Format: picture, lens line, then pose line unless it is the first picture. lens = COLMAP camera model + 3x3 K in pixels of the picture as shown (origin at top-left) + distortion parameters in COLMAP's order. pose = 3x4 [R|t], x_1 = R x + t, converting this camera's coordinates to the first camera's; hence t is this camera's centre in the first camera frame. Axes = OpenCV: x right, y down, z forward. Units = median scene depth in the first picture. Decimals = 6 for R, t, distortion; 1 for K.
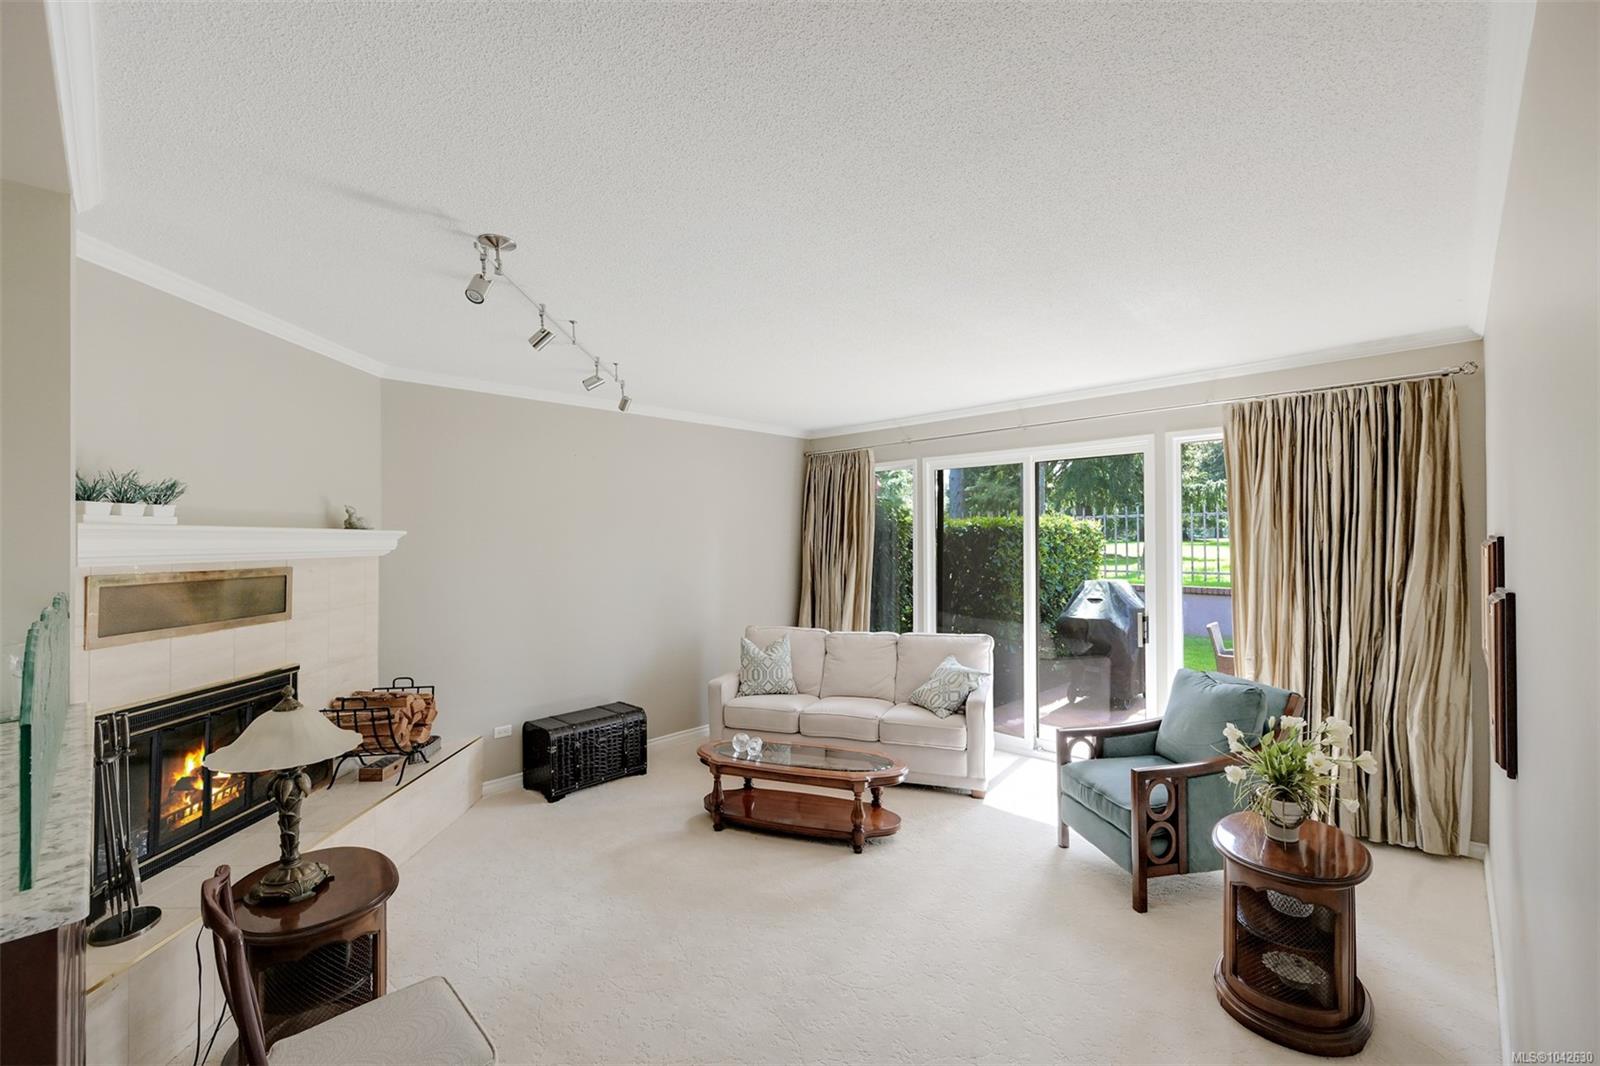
lens RADIAL K [[710.7, 0, 796.7], [0, 710.7, 535.6], [0, 0, 1]] dist [0.001105, 0.000323]
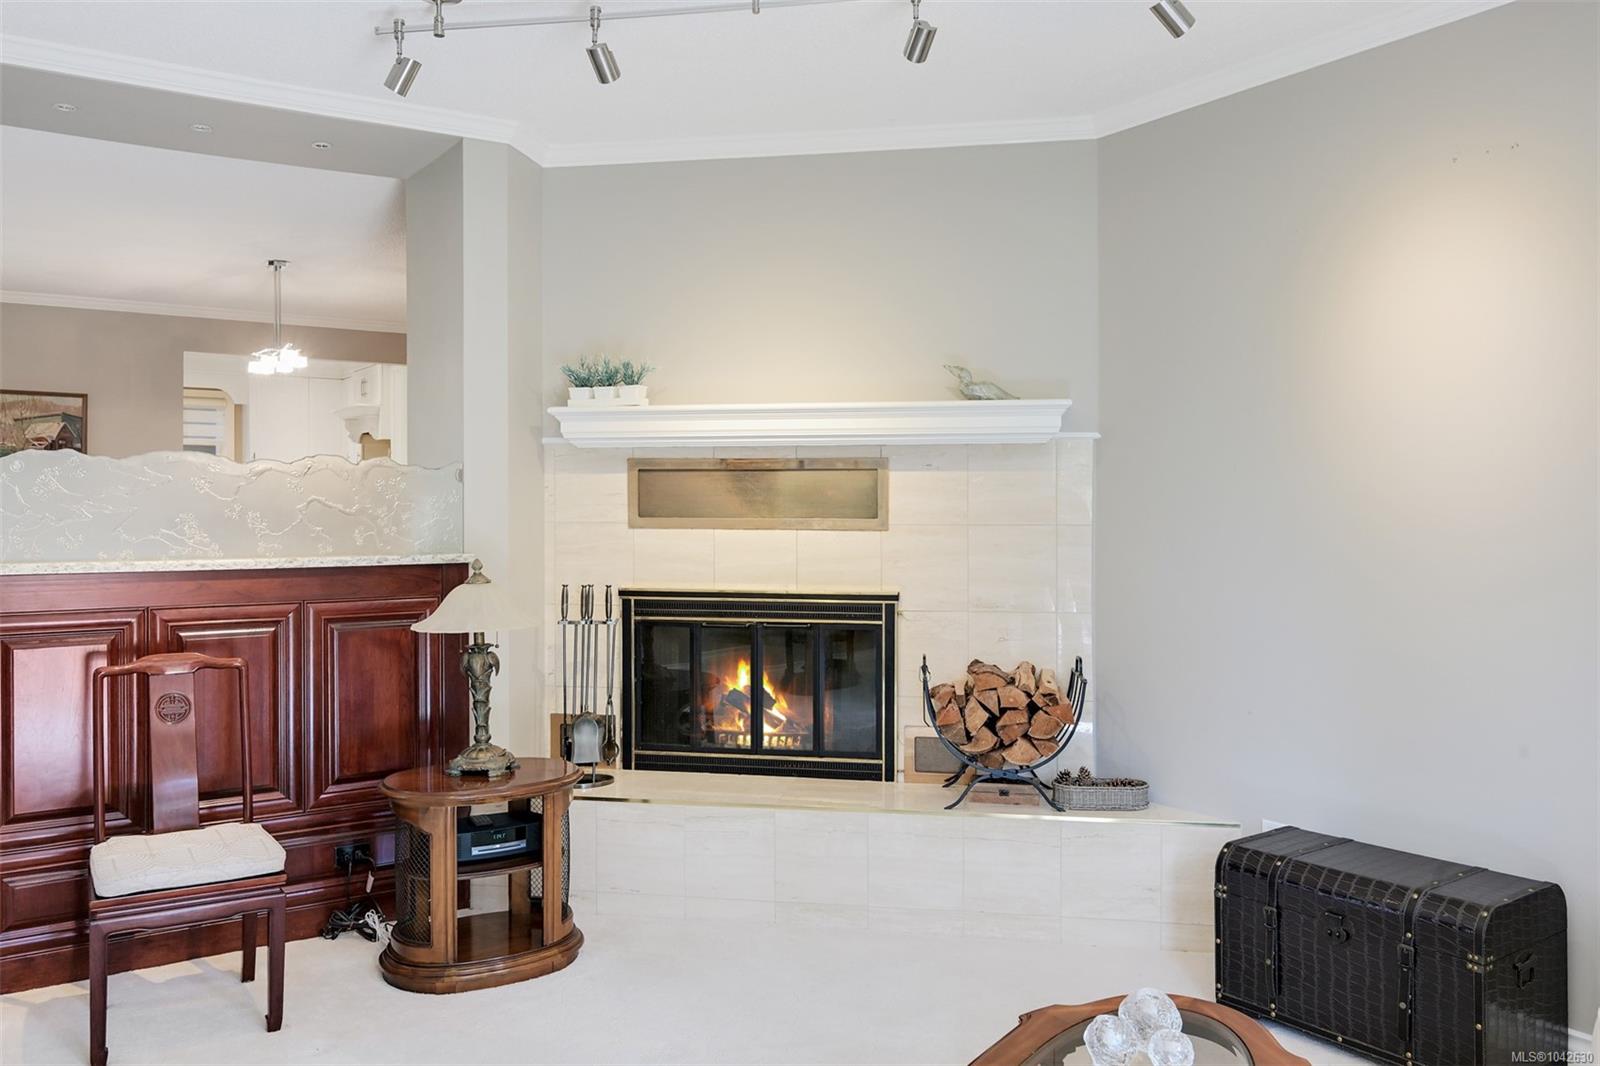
lens RADIAL K [[1260.1, 0, 780.0], [0, 1260.1, 508.2], [0, 0, 1]] dist [0.008663, 0.011533]
pose [[-0.216726, 0.005073, -0.976219, 0.446725], [0.004813, 0.999980, 0.004127, 0.069868], [0.976221, -0.003804, -0.216746, 0.912770]]
